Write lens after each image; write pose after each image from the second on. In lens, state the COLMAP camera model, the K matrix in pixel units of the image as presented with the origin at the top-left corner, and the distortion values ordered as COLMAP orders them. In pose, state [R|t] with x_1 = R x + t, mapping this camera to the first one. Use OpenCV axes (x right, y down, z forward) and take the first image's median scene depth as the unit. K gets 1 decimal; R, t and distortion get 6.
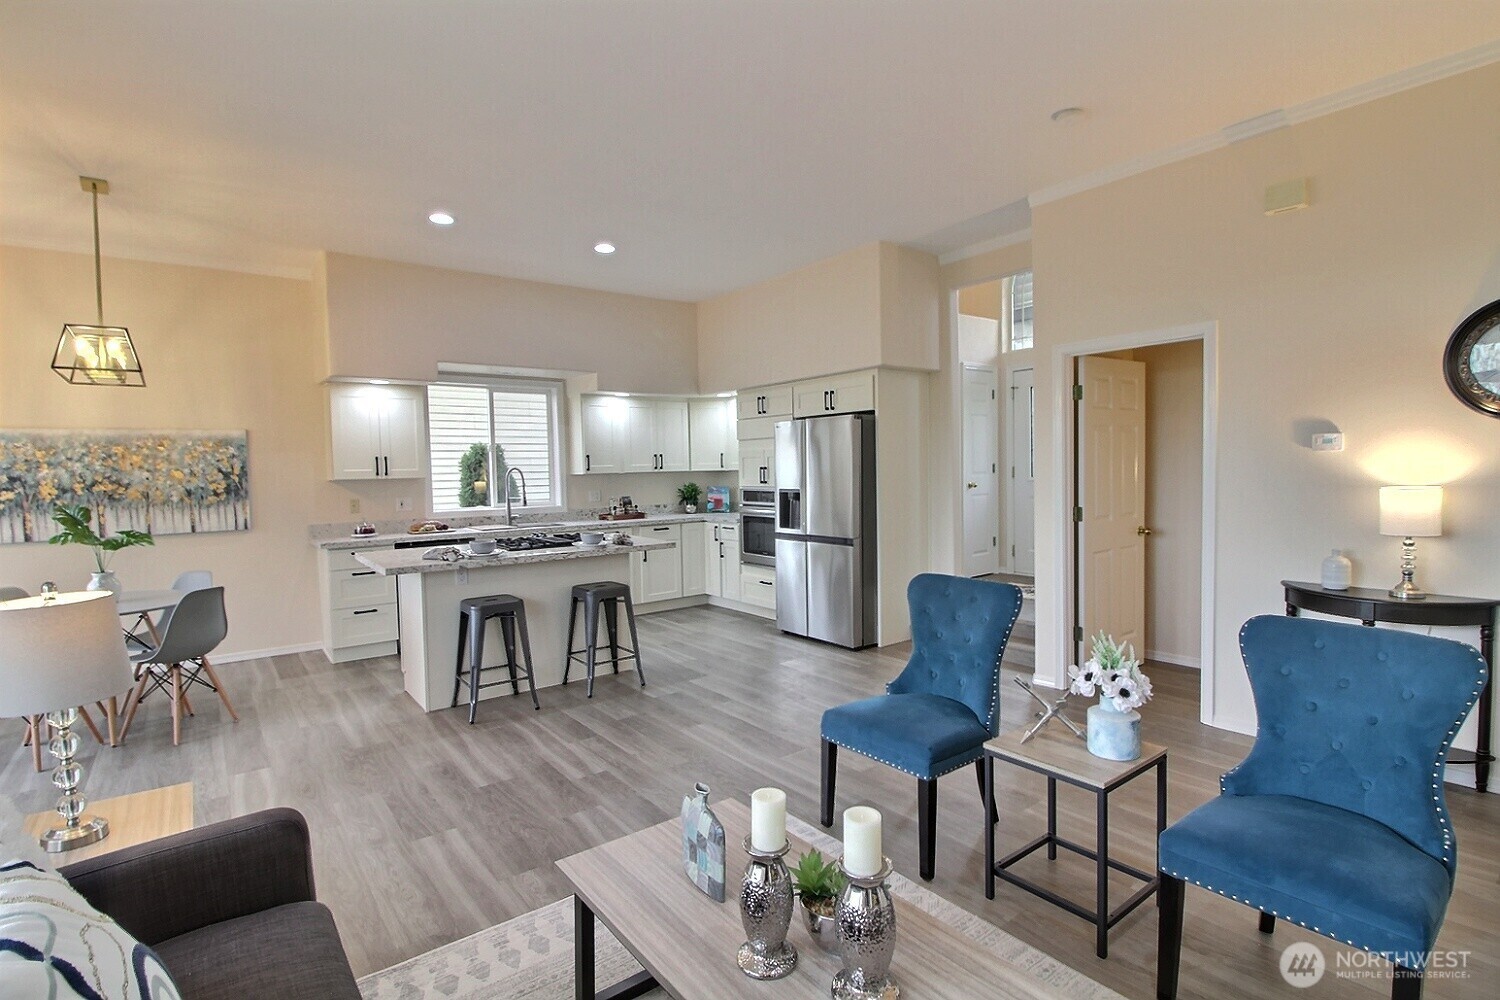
lens RADIAL K [[727.4, 0, 750.0], [0, 727.4, 500.0], [0, 0, 1]] dist [-0.001074, -0.001413]
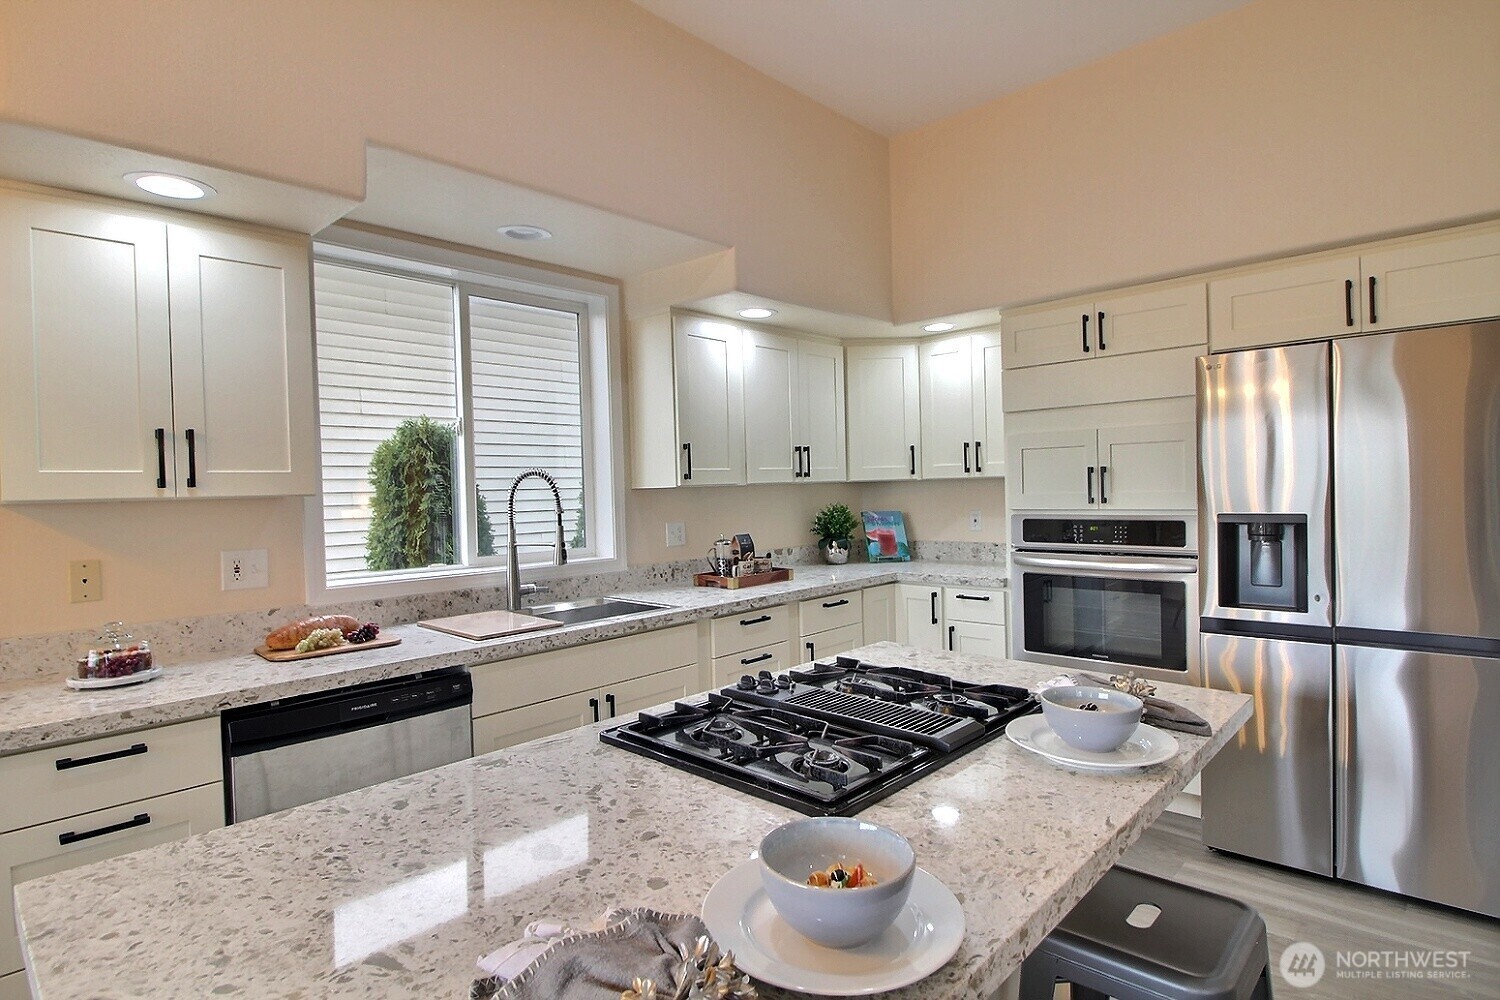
lens RADIAL K [[778.8, 0, 750.0], [0, 778.8, 500.0], [0, 0, 1]] dist [0.003602, -0.011732]
pose [[0.986261, -0.008882, 0.164956, -0.316231], [0.014507, 0.999353, -0.032923, -0.013274], [-0.164557, 0.034863, 0.985751, 0.626045]]
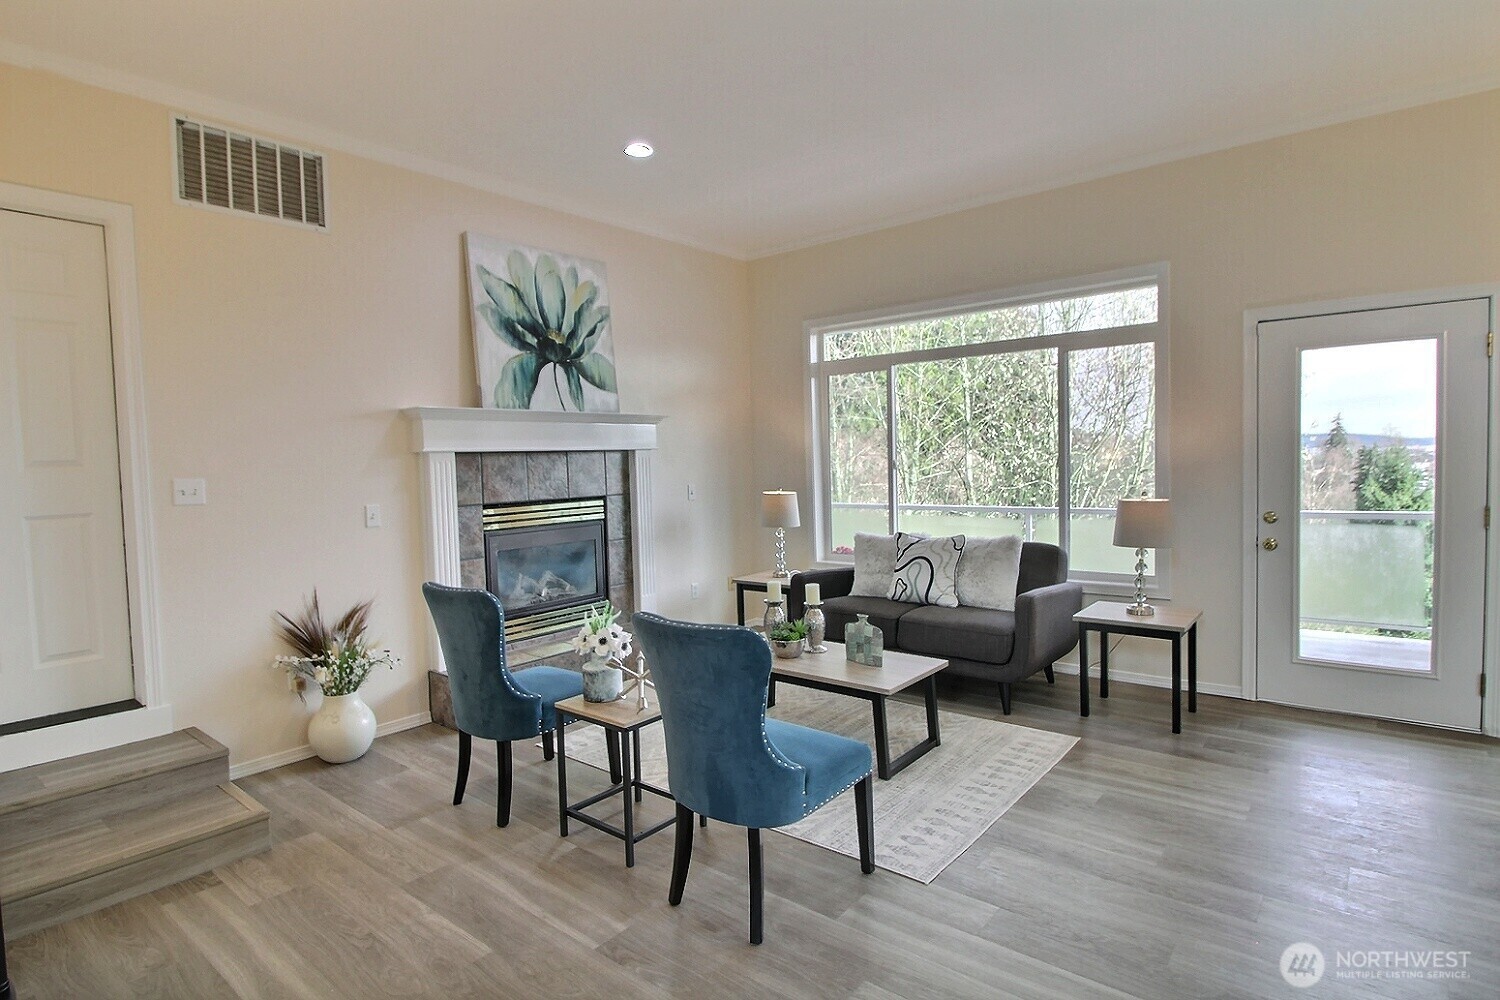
lens RADIAL K [[778.8, 0, 750.0], [0, 778.8, 500.0], [0, 0, 1]] dist [0.003602, -0.011732]
pose [[-0.970552, 0.059424, -0.233446, 0.216172], [0.037295, 0.994478, 0.098091, -0.041865], [0.237986, 0.086496, -0.967409, 0.895244]]
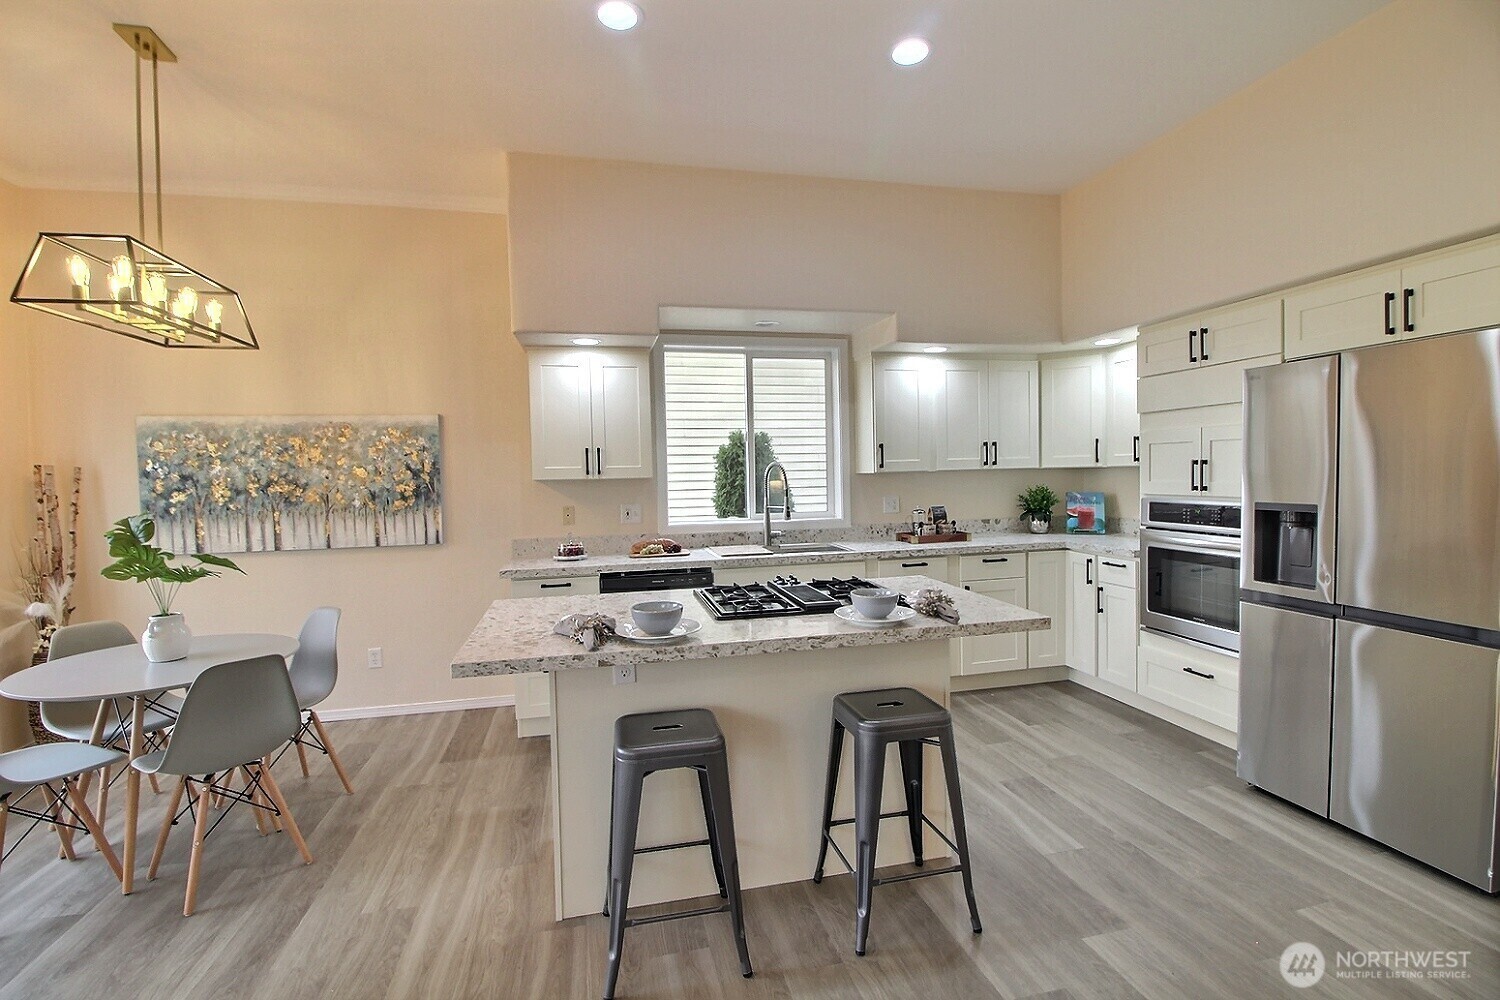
lens RADIAL K [[698.9, 0, 753.6], [0, 698.9, 499.7], [0, 0, 1]] dist [-0.001857, -0.011298]
pose [[0.914543, 0.016674, -0.404144, -0.084662], [-0.015899, 0.999860, 0.005276, -0.014997], [0.404175, 0.001601, 0.914680, 0.442229]]
